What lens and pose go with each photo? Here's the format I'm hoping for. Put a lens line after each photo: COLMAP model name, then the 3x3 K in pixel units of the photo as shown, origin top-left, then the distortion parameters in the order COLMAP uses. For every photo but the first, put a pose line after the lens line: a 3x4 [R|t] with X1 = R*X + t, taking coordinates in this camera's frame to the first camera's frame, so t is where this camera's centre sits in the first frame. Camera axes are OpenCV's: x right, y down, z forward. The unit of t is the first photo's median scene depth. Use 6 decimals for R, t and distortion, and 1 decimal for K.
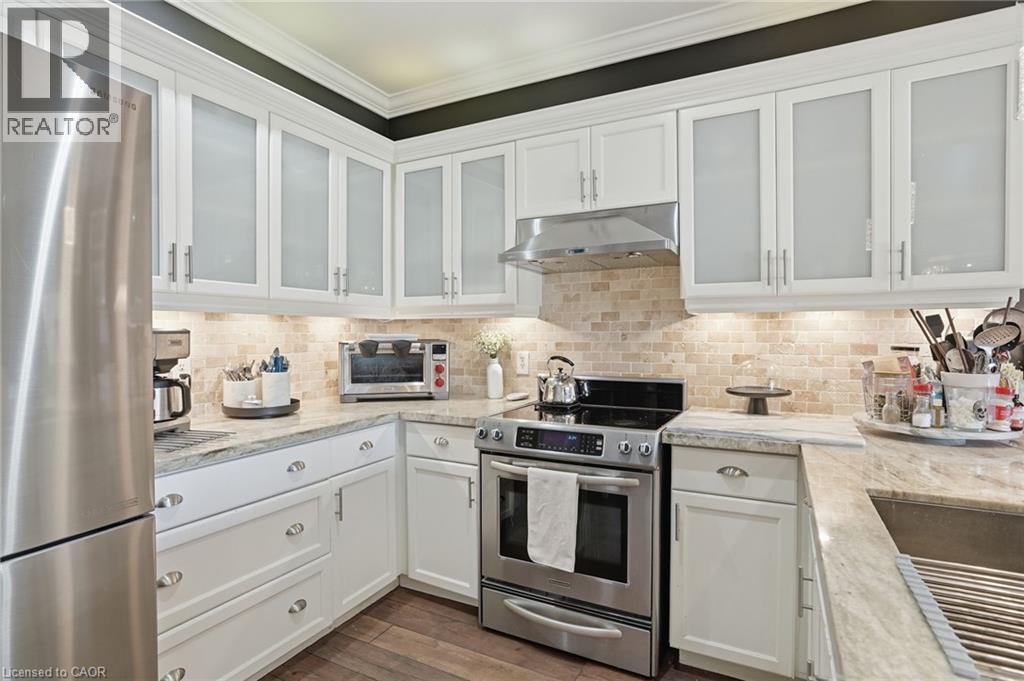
lens RADIAL K [[515.0, 0, 517.3], [0, 515.0, 339.8], [0, 0, 1]] dist [-0.039538, 0.024870]
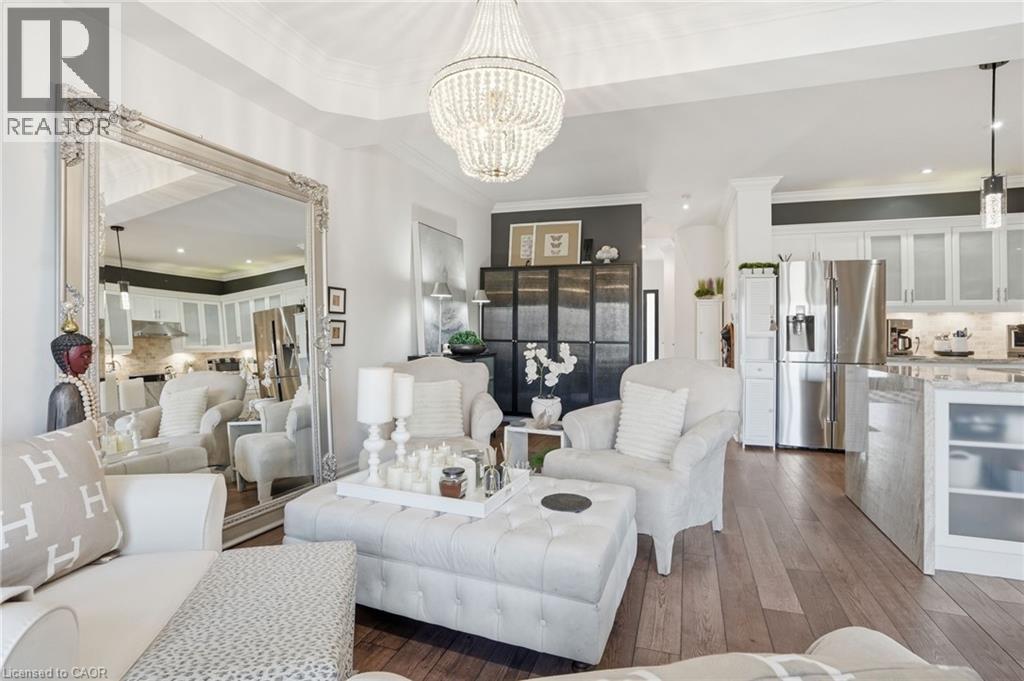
lens RADIAL K [[511.9, 0, 514.1], [0, 511.9, 319.5], [0, 0, 1]] dist [-0.001513, 0.000357]
pose [[0.162468, -0.023504, -0.986434, 1.451658], [-0.017596, 0.999488, -0.026713, 0.078269], [0.986557, 0.021698, 0.161972, -1.325831]]
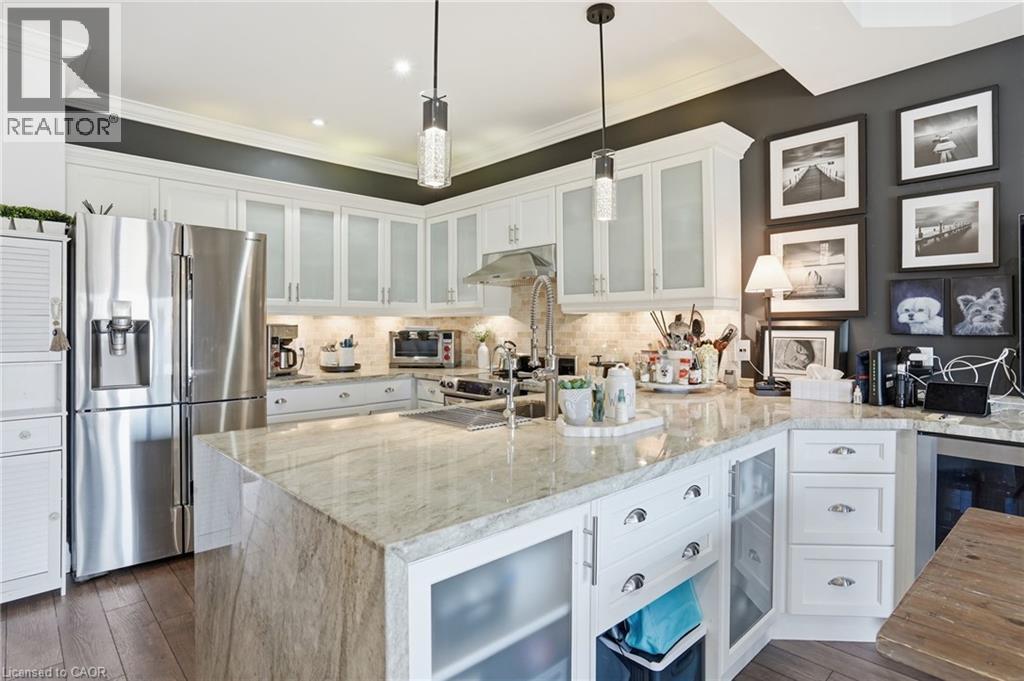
lens RADIAL K [[542.1, 0, 511.8], [0, 542.1, 328.0], [0, 0, 1]] dist [0.002175, 0.001064]
pose [[0.942103, -0.000461, -0.335323, 0.720113], [-0.001987, 0.999974, -0.006959, 0.005373], [0.335318, 0.007222, 0.942077, -0.612697]]
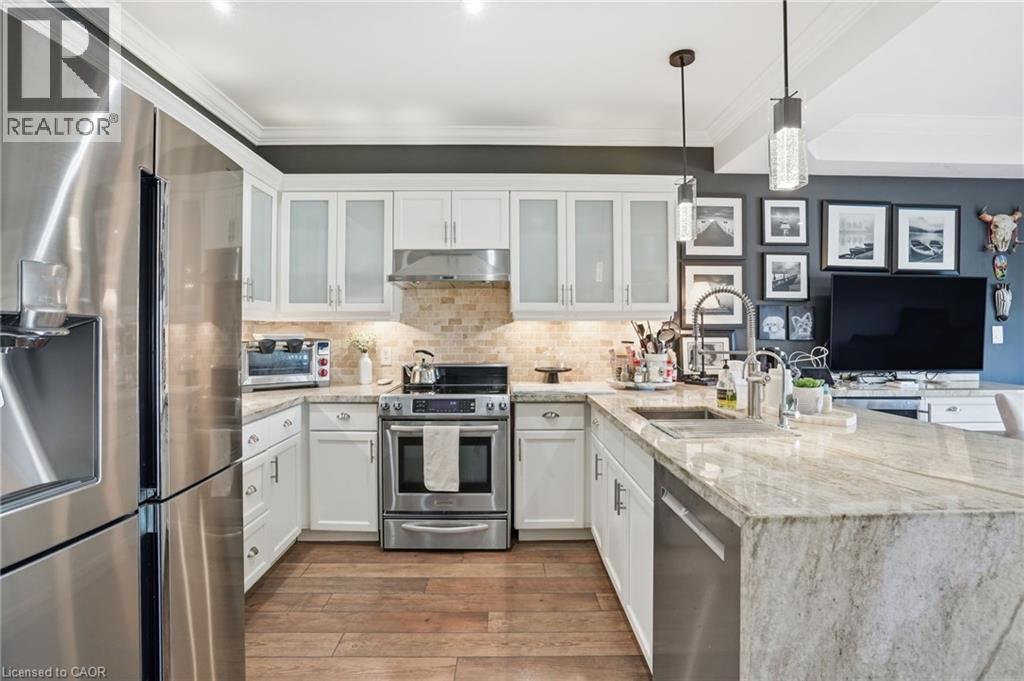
lens RADIAL K [[482.6, 0, 508.2], [0, 482.6, 331.5], [0, 0, 1]] dist [-0.024568, 0.000886]
pose [[0.884948, 0.003314, 0.465679, -0.358660], [0.004637, 0.999862, -0.015927, 0.003939], [-0.465668, 0.016255, 0.884810, -0.284880]]
